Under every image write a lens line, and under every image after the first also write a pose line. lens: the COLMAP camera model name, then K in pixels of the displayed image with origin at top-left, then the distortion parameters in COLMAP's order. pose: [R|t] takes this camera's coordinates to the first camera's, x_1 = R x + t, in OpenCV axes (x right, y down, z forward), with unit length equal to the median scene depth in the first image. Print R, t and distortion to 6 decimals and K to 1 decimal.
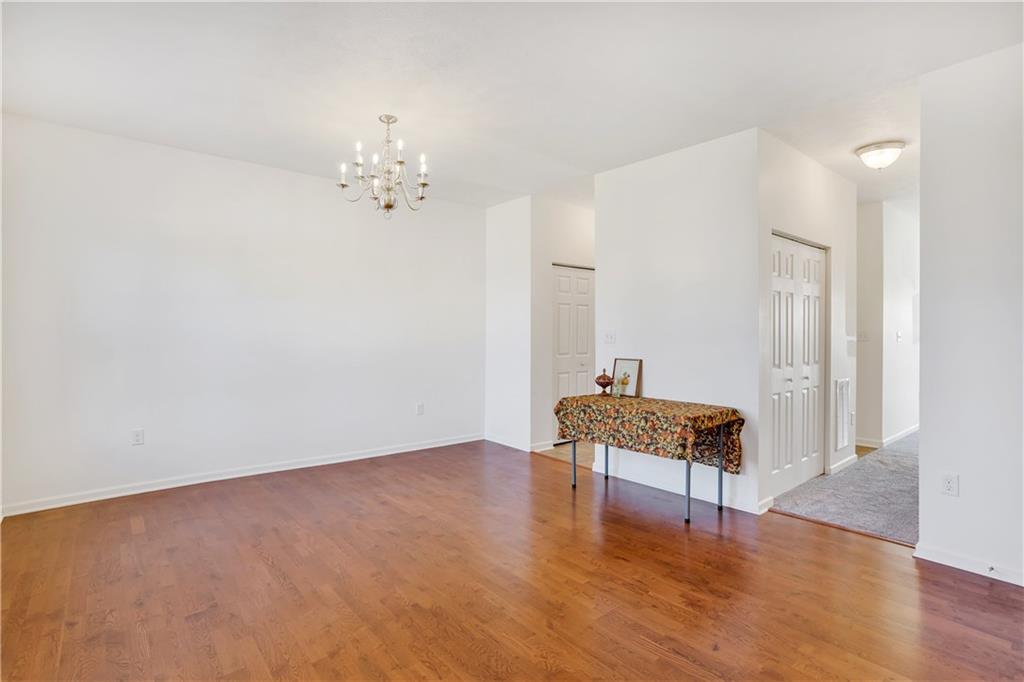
lens RADIAL K [[515.4, 0, 514.1], [0, 515.4, 333.8], [0, 0, 1]] dist [-0.066064, 0.045480]
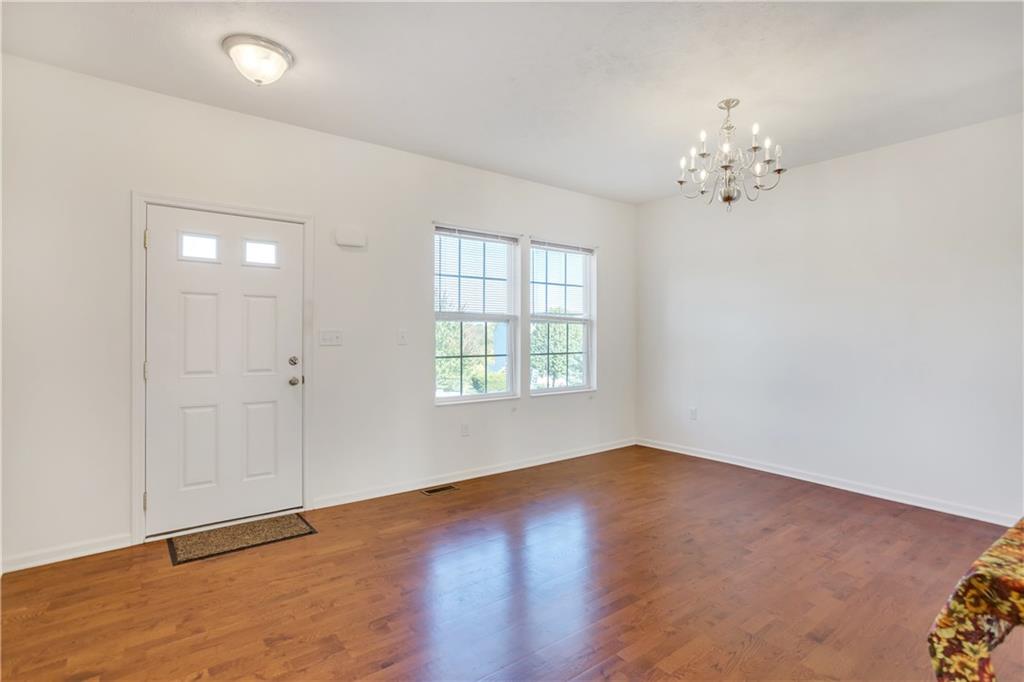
lens RADIAL K [[515.4, 0, 514.1], [0, 515.4, 333.8], [0, 0, 1]] dist [-0.066064, 0.045480]
pose [[-0.055494, -0.000564, -0.998459, 0.638164], [-0.012674, 0.999920, 0.000139, 0.000864], [0.998379, 0.012662, -0.055497, 0.612756]]
